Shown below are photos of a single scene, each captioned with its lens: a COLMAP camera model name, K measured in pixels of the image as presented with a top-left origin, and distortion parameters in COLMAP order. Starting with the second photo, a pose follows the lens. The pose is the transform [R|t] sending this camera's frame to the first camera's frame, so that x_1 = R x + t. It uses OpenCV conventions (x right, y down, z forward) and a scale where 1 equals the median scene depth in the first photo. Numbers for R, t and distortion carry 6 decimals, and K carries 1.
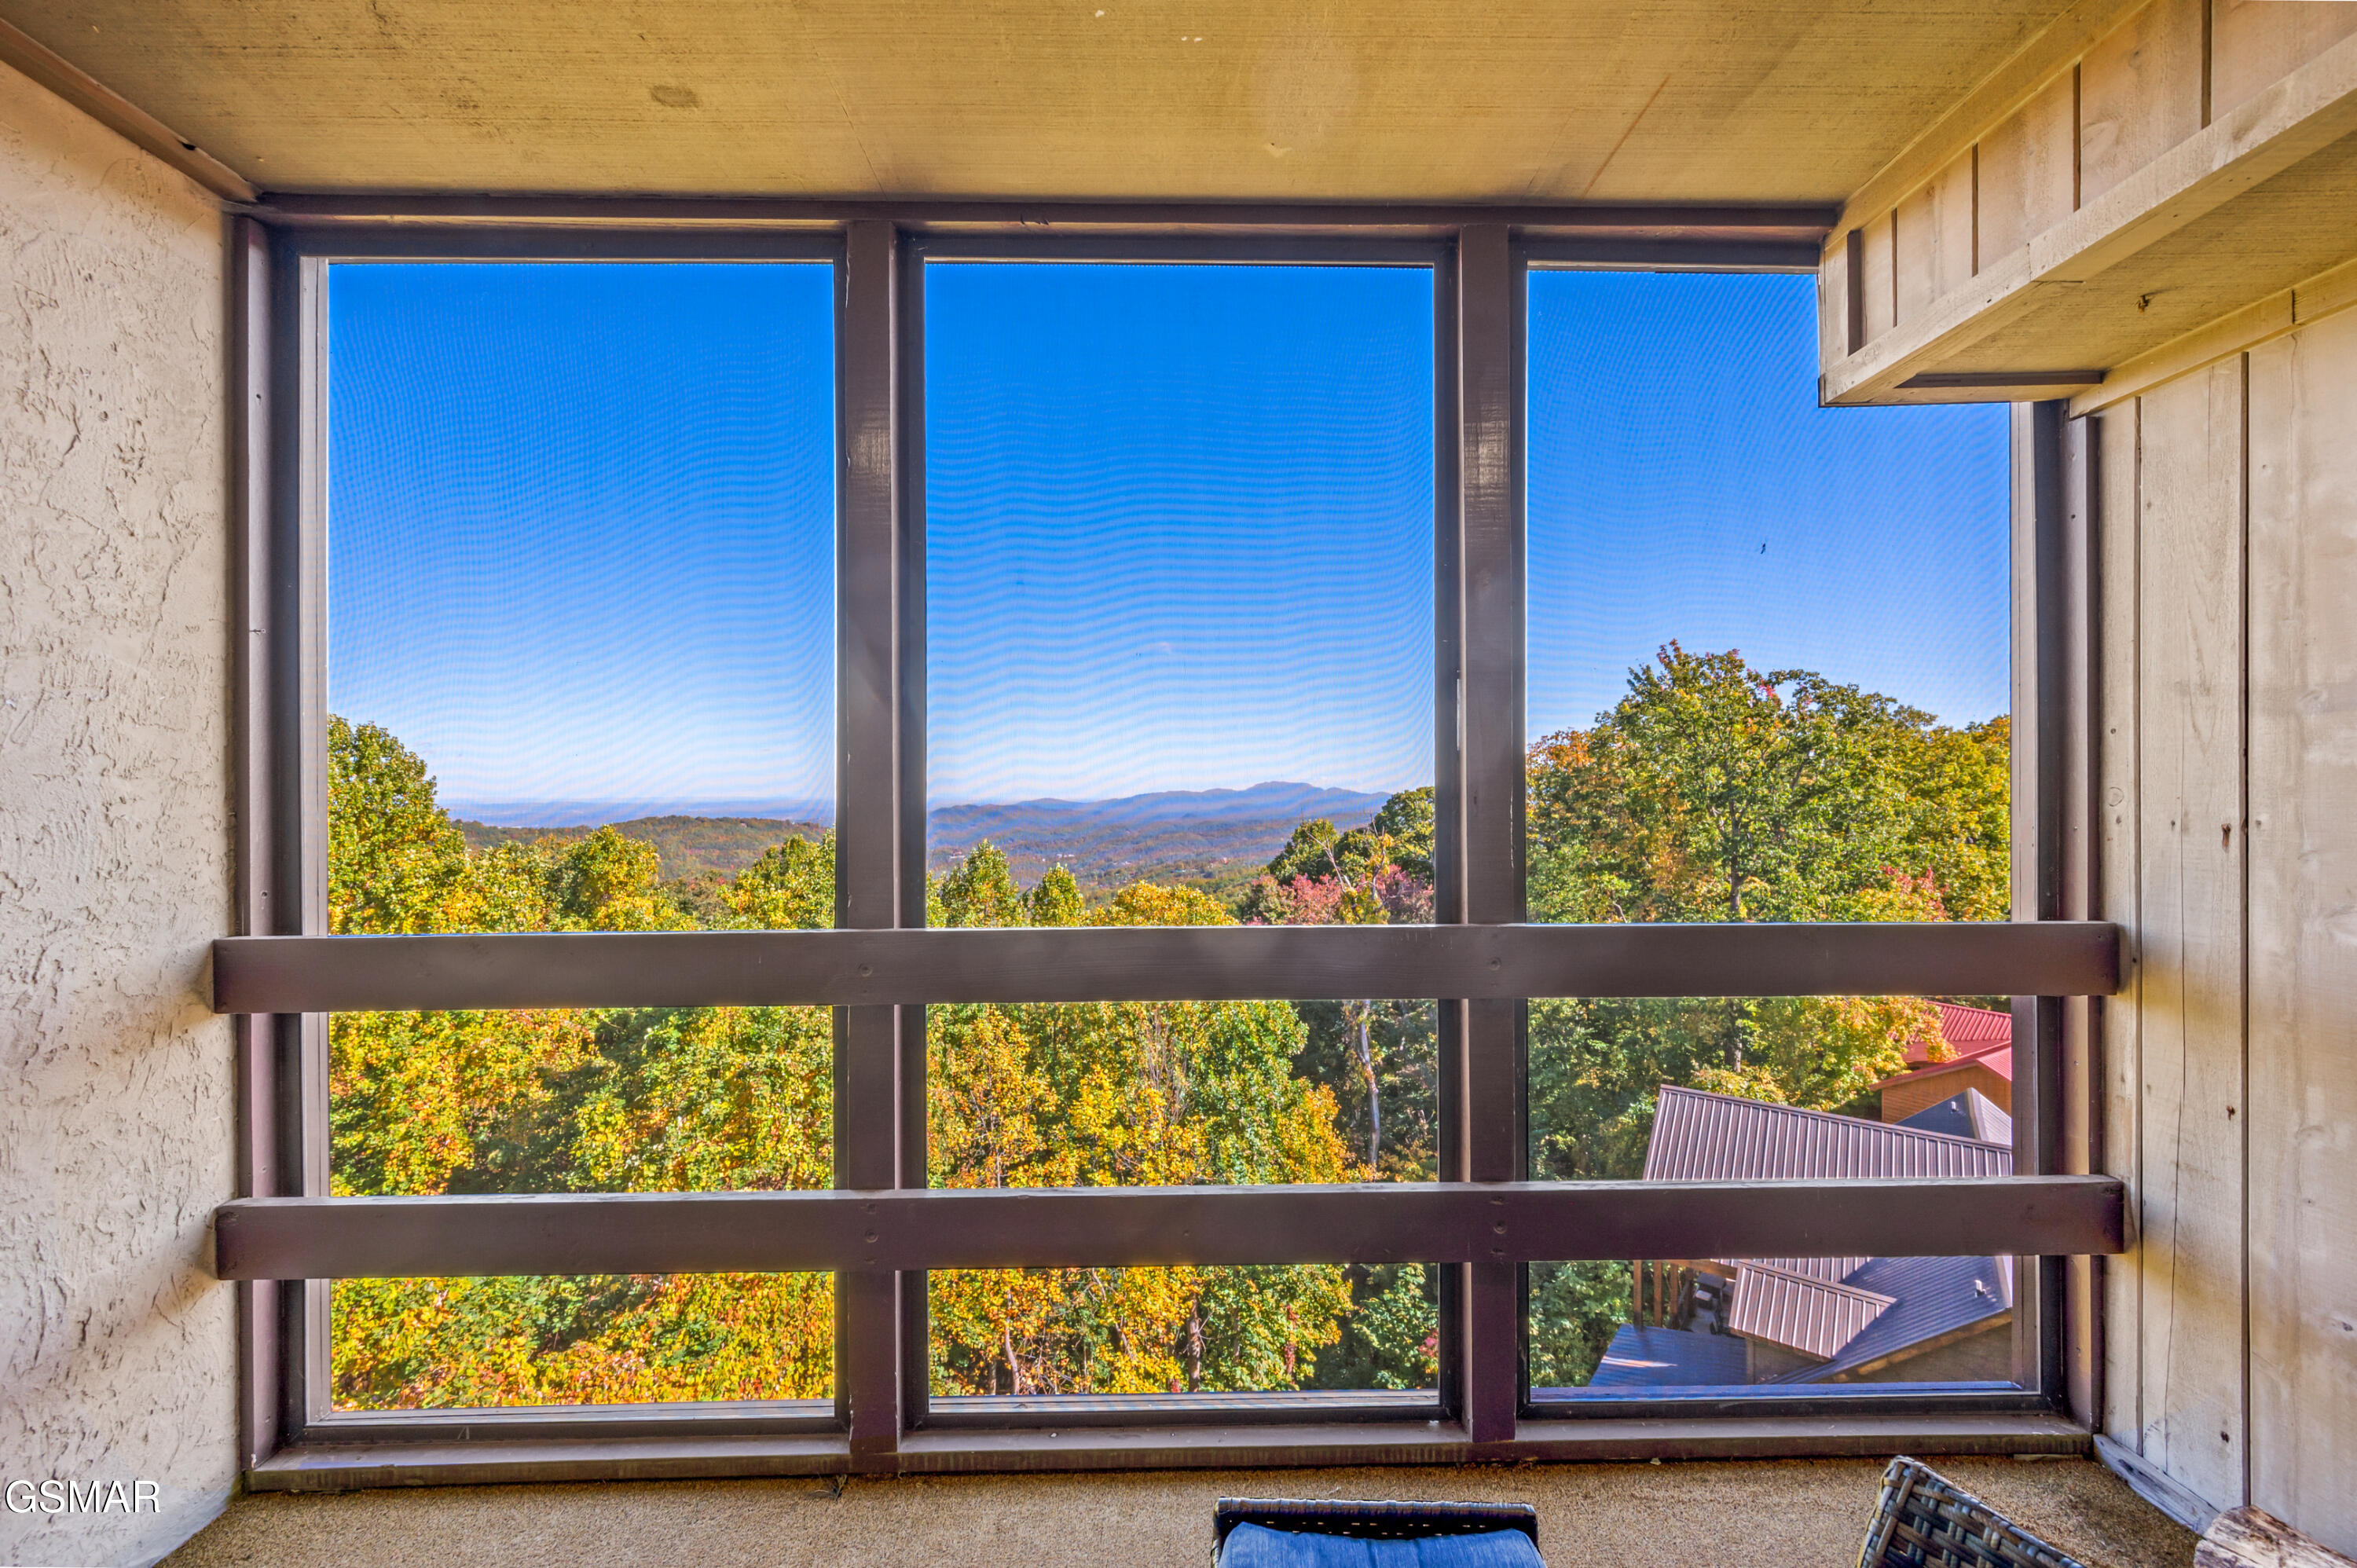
lens RADIAL K [[932.8, 0, 1166.5], [0, 932.8, 786.0], [0, 0, 1]] dist [-0.004385, 0.000775]
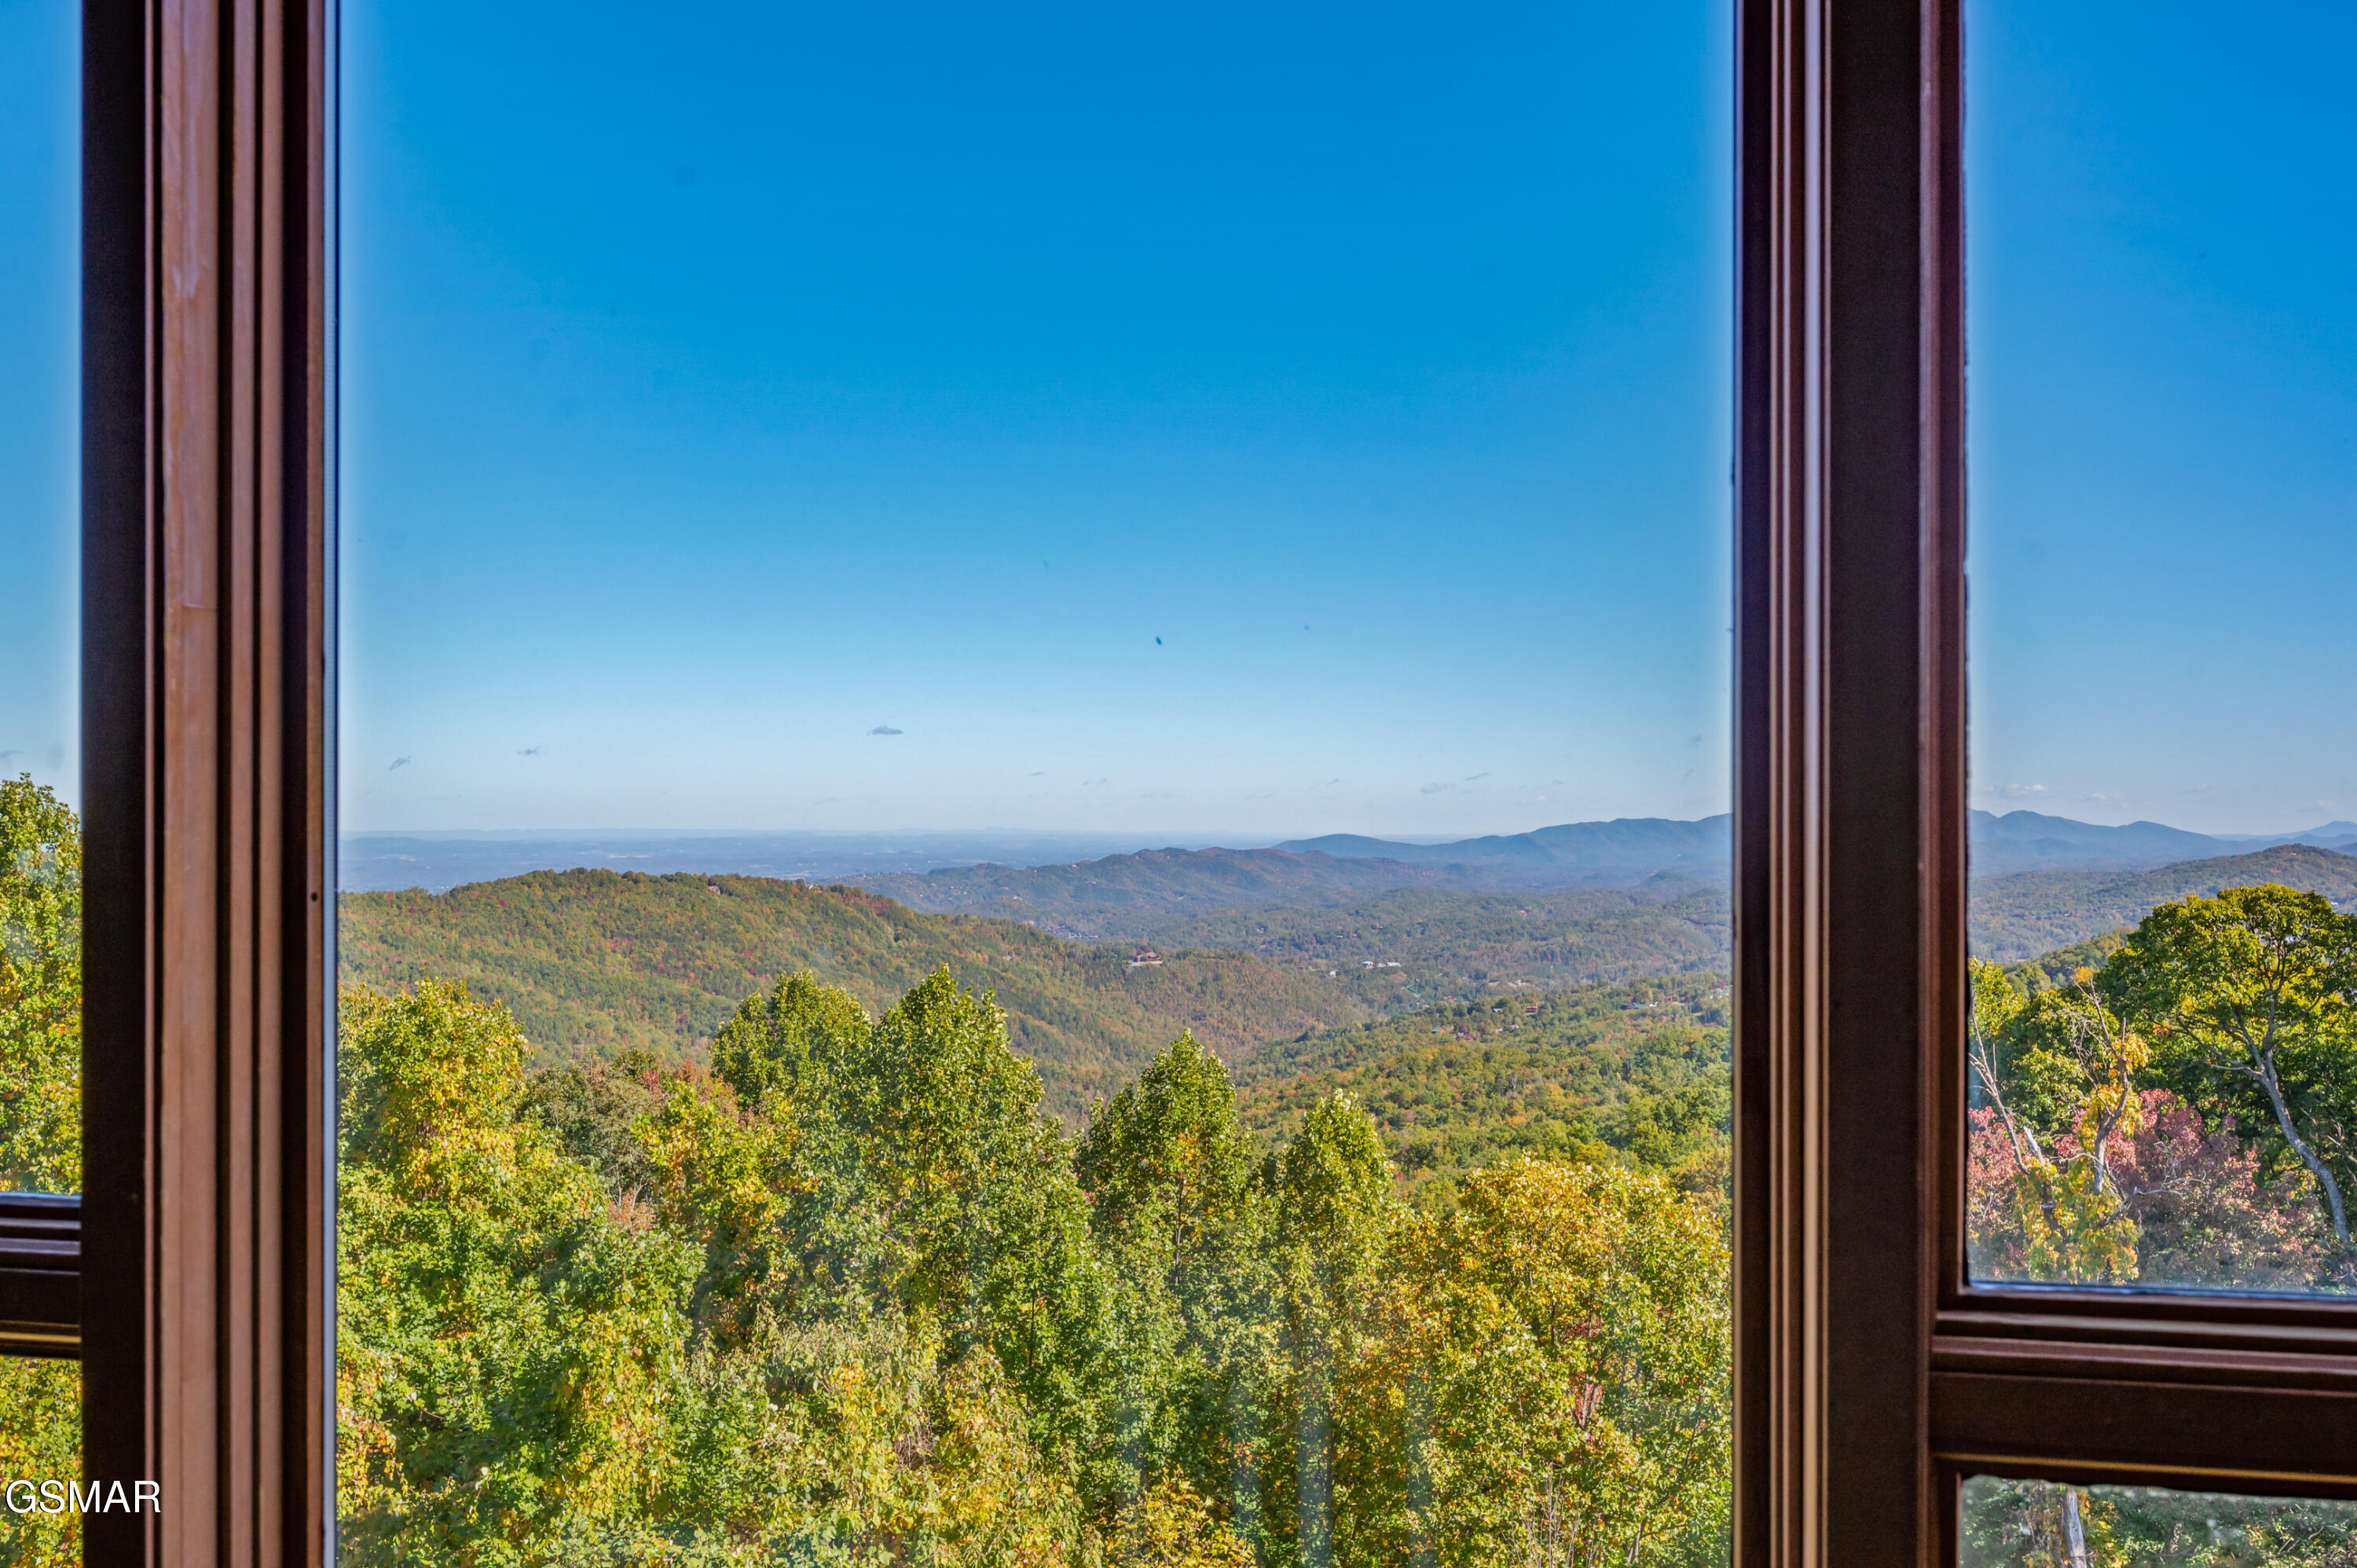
lens RADIAL K [[2074.5, 0, 1136.3], [0, 2074.5, 790.3], [0, 0, 1]] dist [-0.019885, 0.001885]
pose [[0.974506, -0.000442, -0.224361, 0.020116], [-0.000796, 0.999985, -0.005428, -0.091129], [0.224360, 0.005468, 0.974491, 0.022246]]
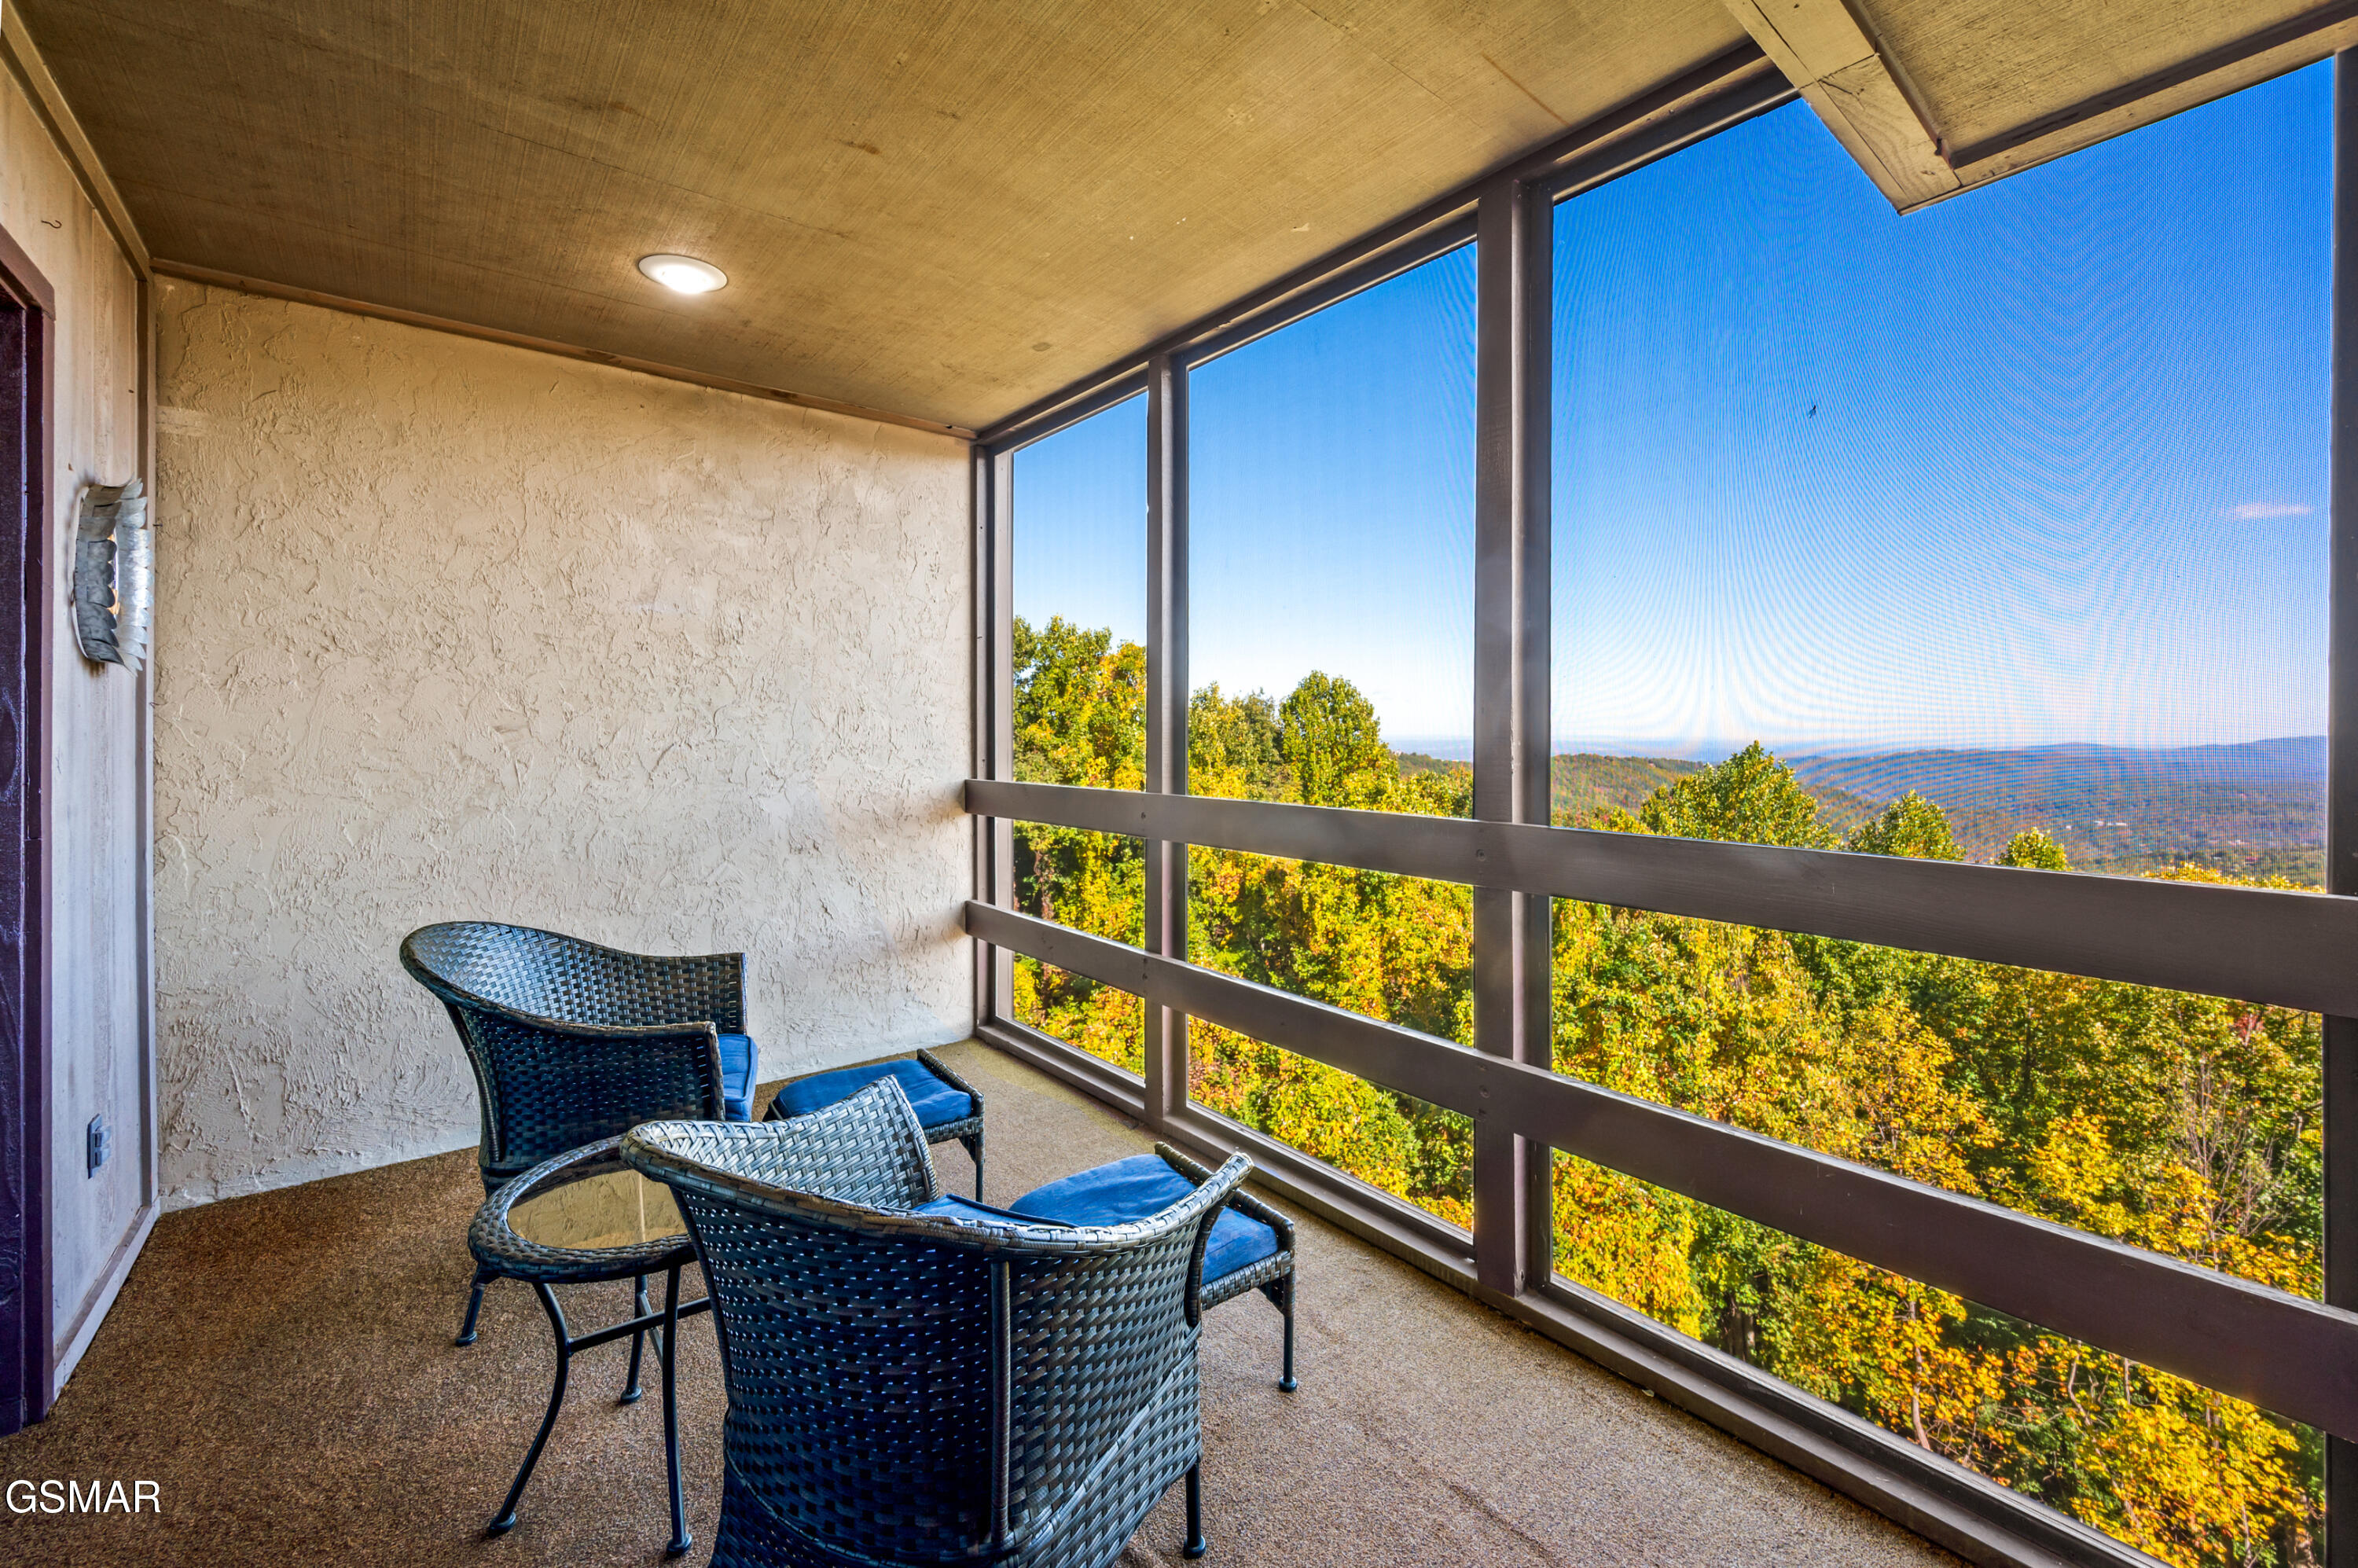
lens RADIAL K [[933.2, 0, 1181.9], [0, 933.2, 728.5], [0, 0, 1]] dist [-0.004385, 0.000775]
pose [[0.625023, 0.004438, -0.780594, 0.061673], [-0.002593, 0.999990, 0.003610, 0.002134], [0.780602, -0.000232, 0.625029, 0.001076]]
